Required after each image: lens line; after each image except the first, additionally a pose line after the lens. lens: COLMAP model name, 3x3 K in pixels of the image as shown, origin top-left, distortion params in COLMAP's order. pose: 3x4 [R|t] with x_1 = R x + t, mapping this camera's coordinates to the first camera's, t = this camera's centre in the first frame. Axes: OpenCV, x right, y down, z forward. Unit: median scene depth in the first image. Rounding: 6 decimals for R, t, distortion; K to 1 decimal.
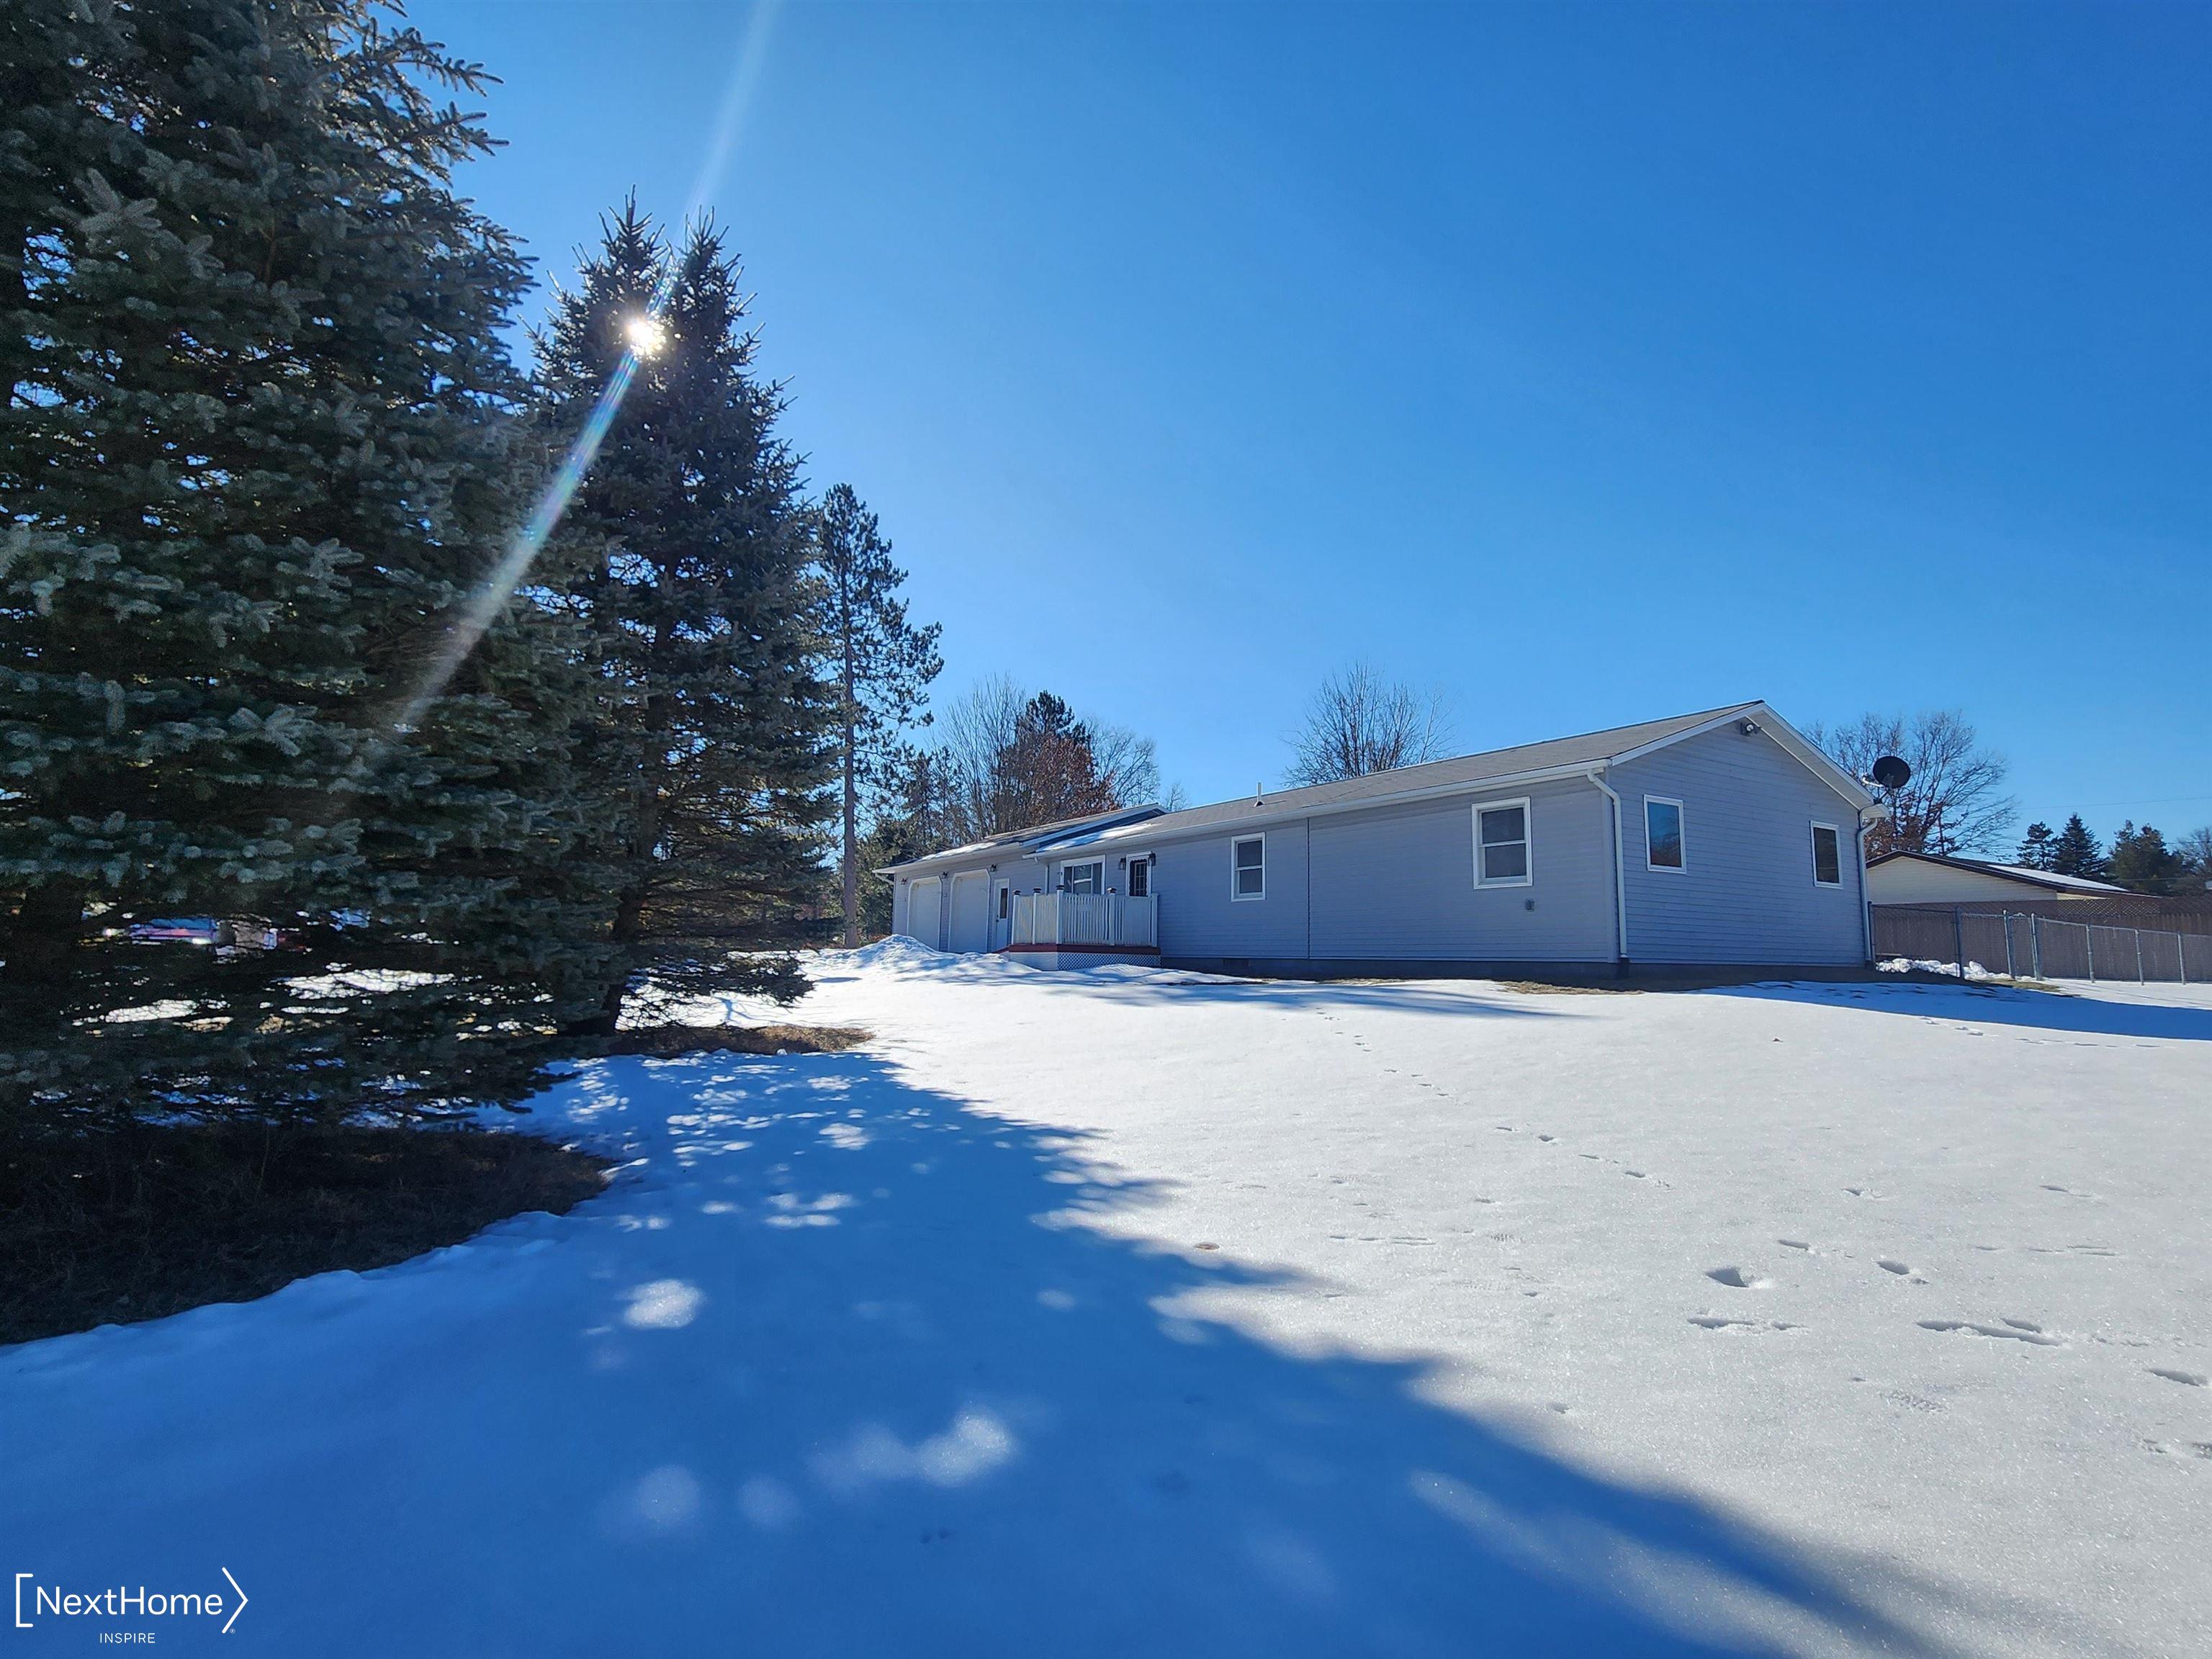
lens RADIAL K [[1049.6, 0, 1129.1], [0, 1049.6, 820.7], [0, 0, 1]] dist [-0.000613, 0.003535]
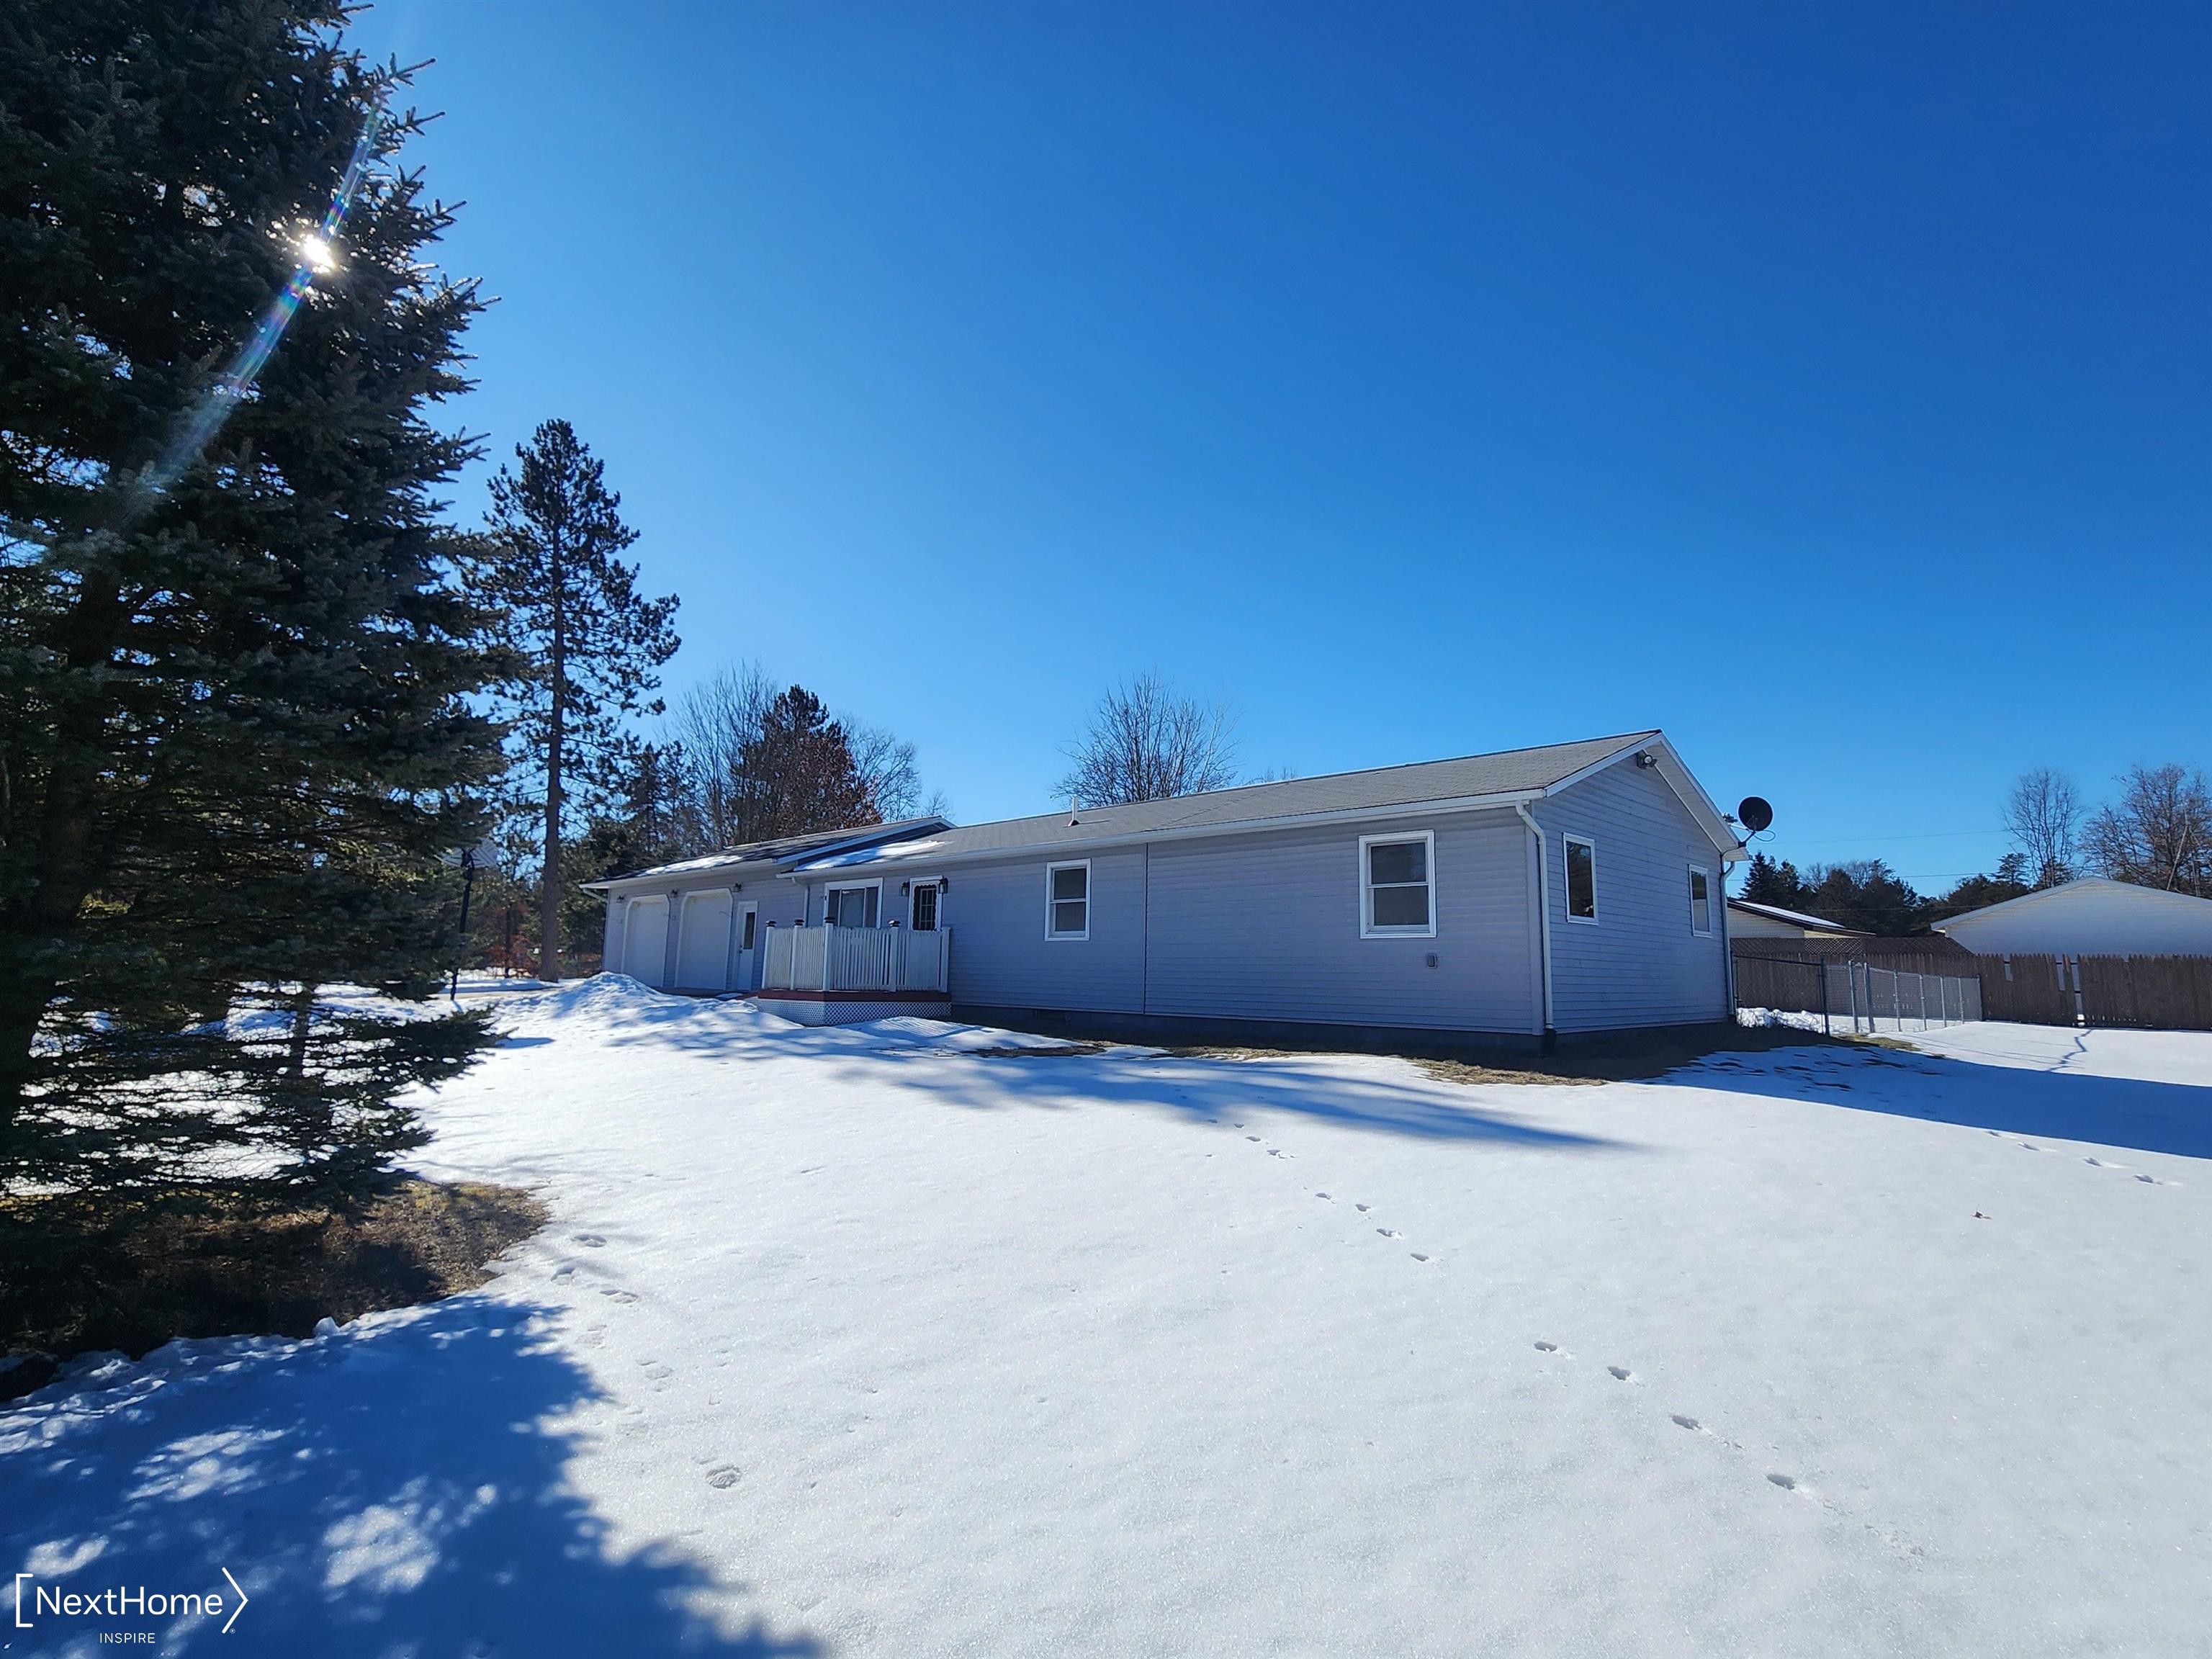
lens RADIAL K [[1050.8, 0, 1119.8], [0, 1050.8, 823.0], [0, 0, 1]] dist [-0.000850, 0.001632]
pose [[0.973506, 0.032380, 0.226357, -0.031133], [-0.030621, 0.999467, -0.011278, -0.007315], [-0.226601, 0.004048, 0.973979, 0.154838]]
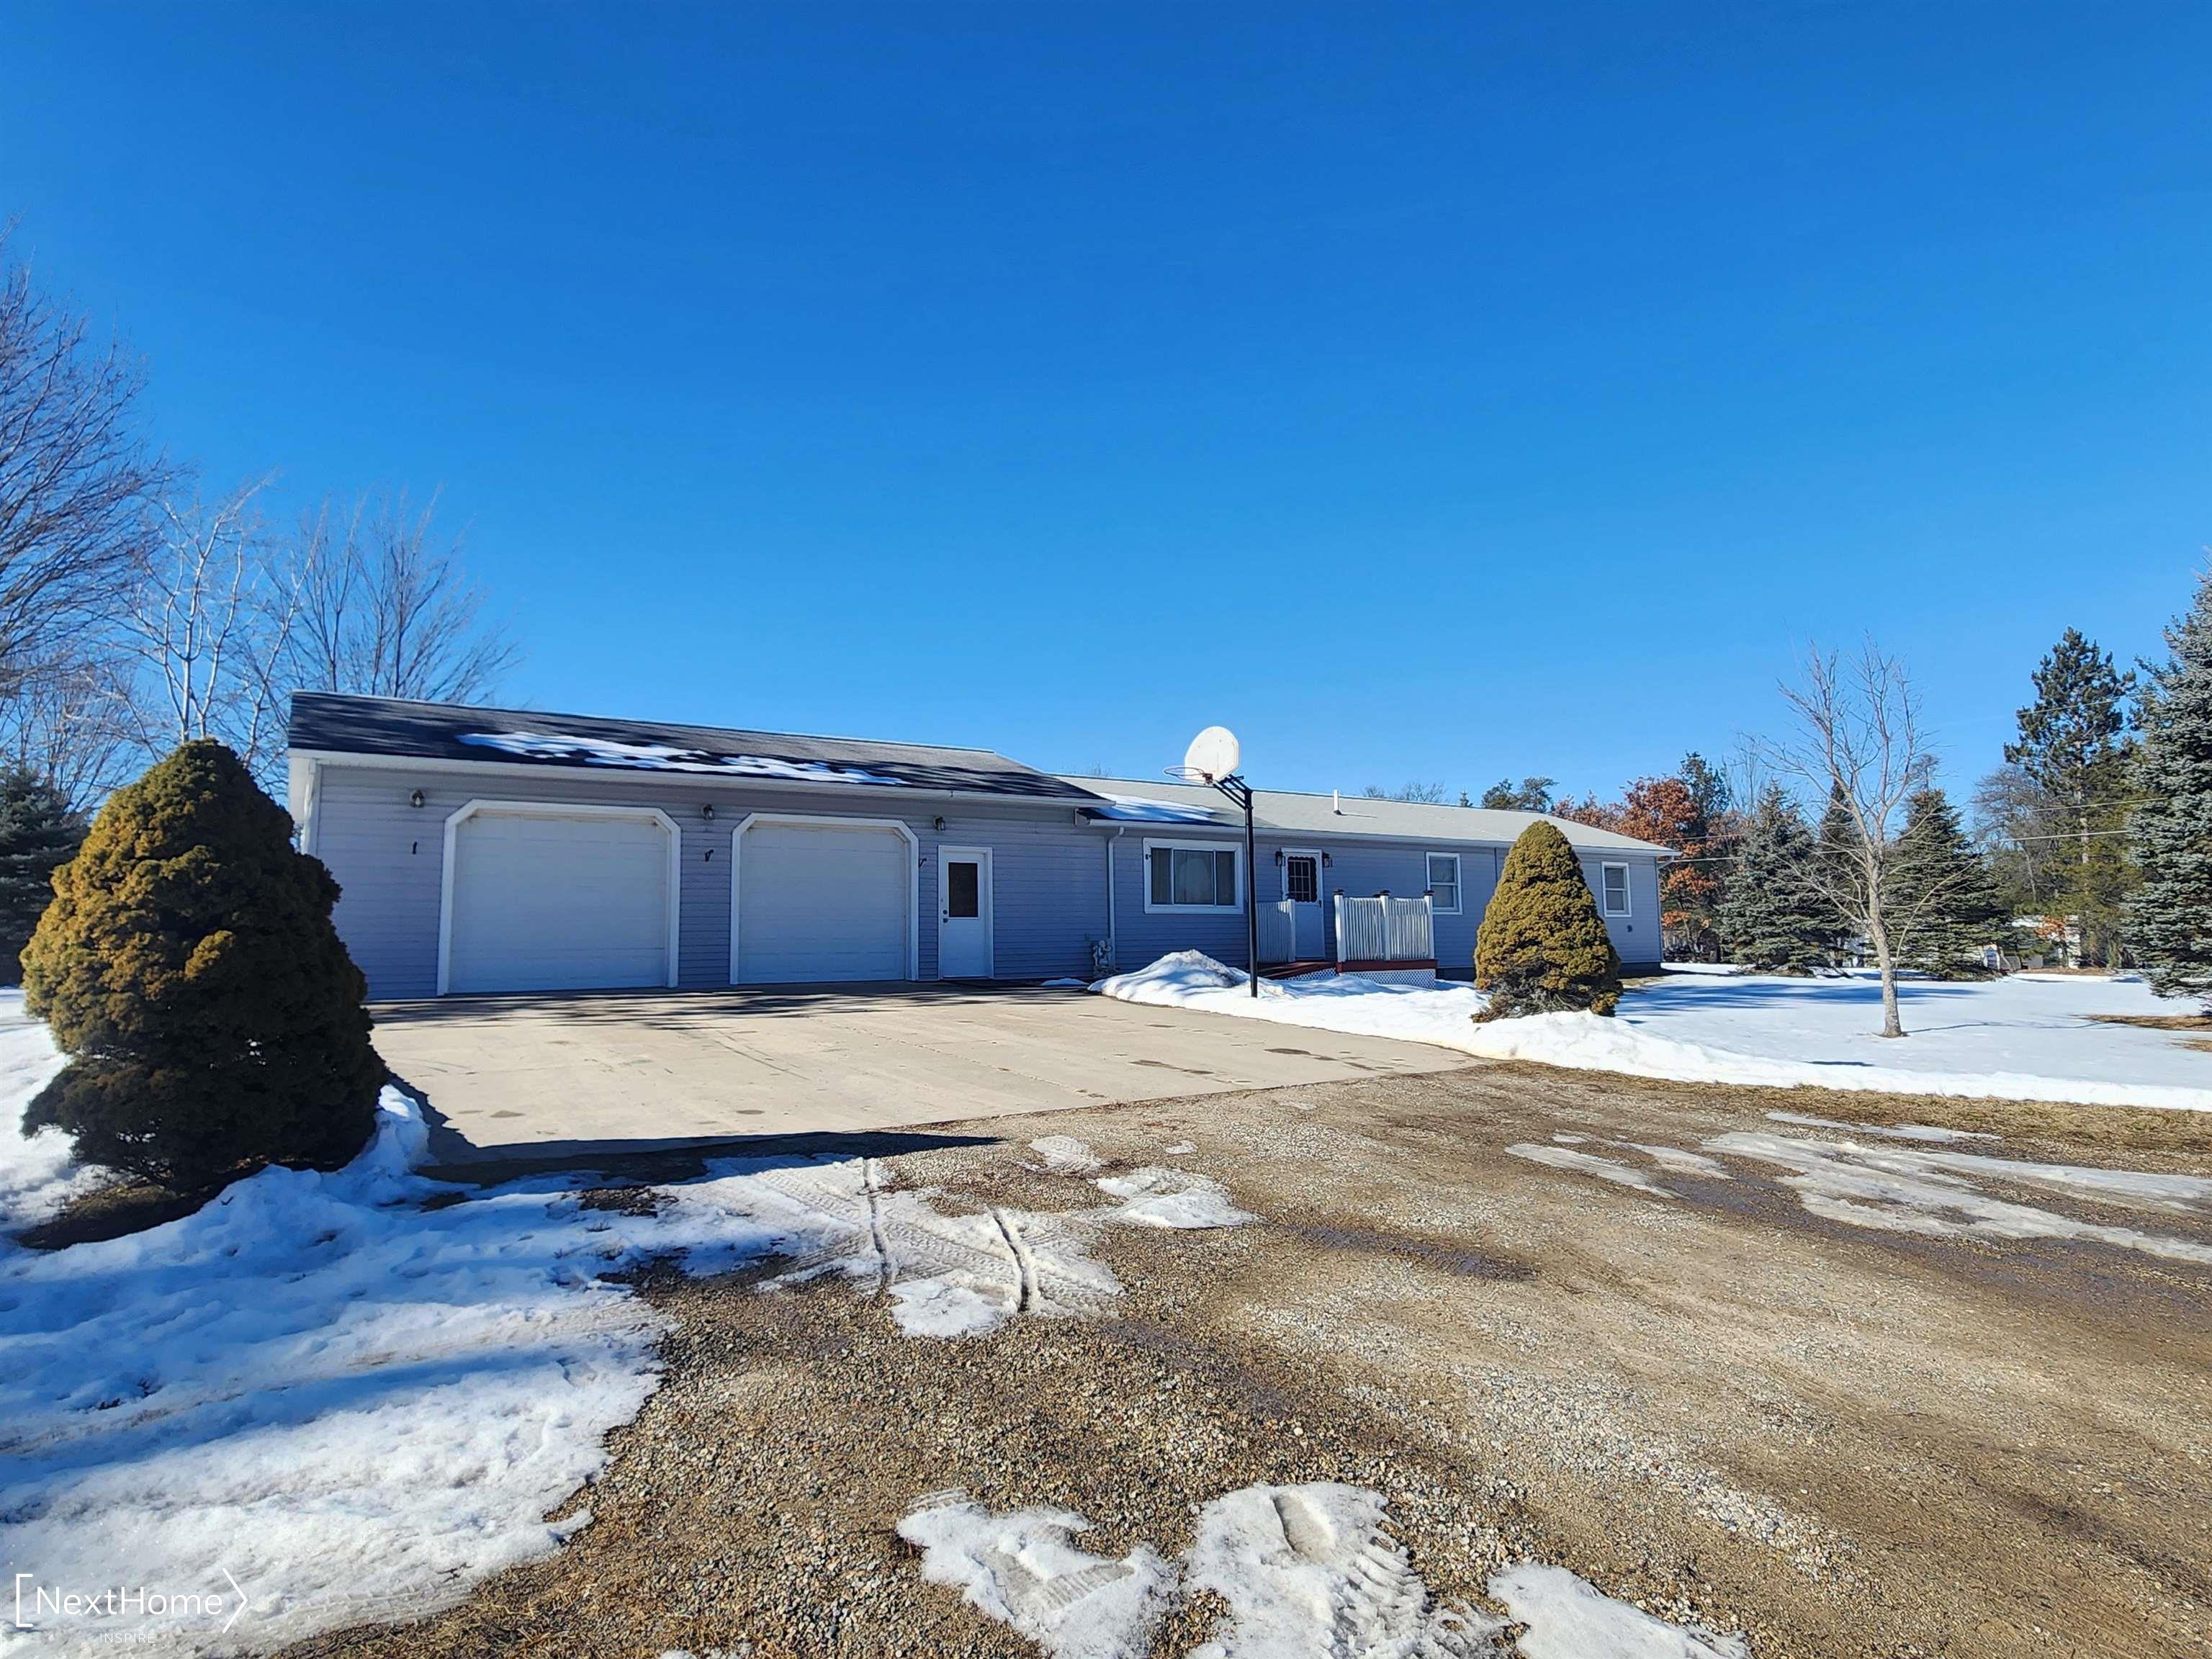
lens RADIAL K [[1210.2, 0, 1106.0], [0, 1210.2, 829.5], [0, 0, 1]] dist [-0.001466, -0.000617]
pose [[-0.007876, 0.086684, 0.996205, -0.948896], [-0.114420, 0.989614, -0.087016, 0.116474], [-0.993401, -0.114672, 0.002124, 1.145191]]
